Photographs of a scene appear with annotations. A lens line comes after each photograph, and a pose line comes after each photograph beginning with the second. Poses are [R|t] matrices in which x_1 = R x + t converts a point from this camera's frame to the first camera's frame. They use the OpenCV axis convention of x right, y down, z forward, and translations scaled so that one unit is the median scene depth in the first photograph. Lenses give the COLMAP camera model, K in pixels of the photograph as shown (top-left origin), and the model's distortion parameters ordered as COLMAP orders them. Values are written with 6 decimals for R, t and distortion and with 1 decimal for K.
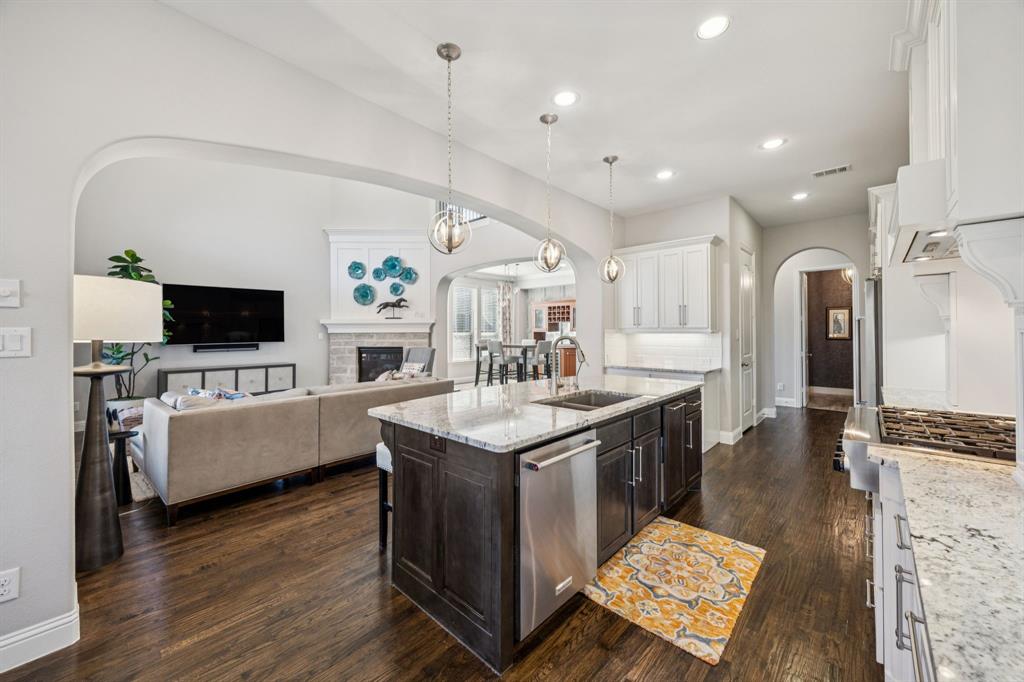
lens RADIAL K [[392.3, 0, 516.0], [0, 392.3, 330.4], [0, 0, 1]] dist [0.003792, 0.000170]
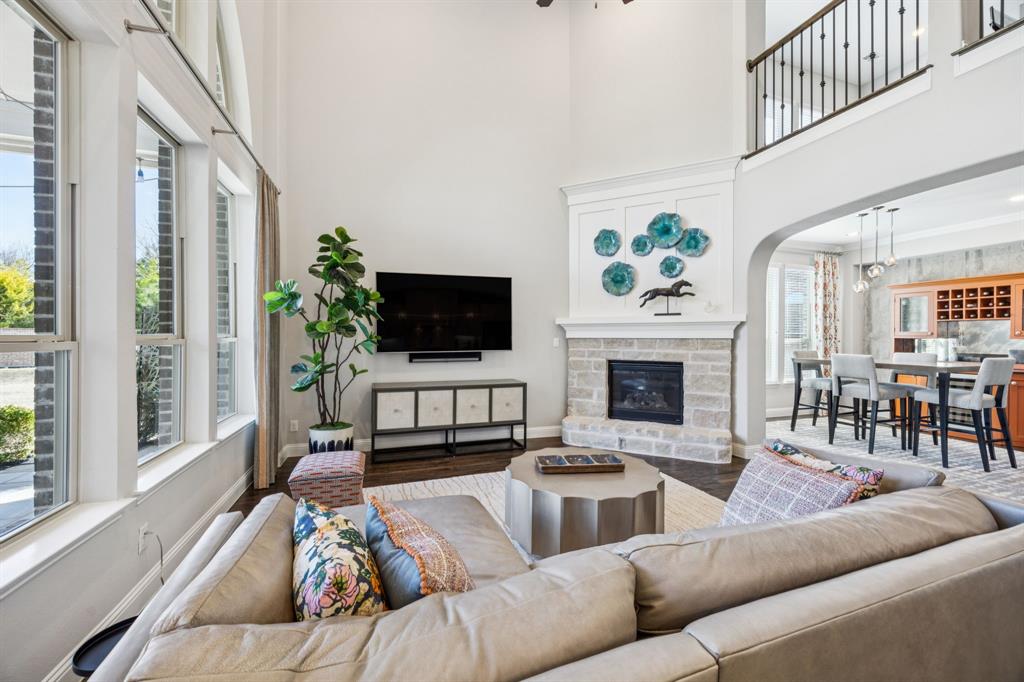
lens RADIAL K [[392.3, 0, 517.4], [0, 392.3, 338.8], [0, 0, 1]] dist [0.003792, 0.000170]
pose [[0.879959, 0.008742, -0.474970, -0.225915], [-0.004202, 0.999935, 0.010620, 0.001183], [0.475032, -0.007349, 0.879938, 0.352834]]
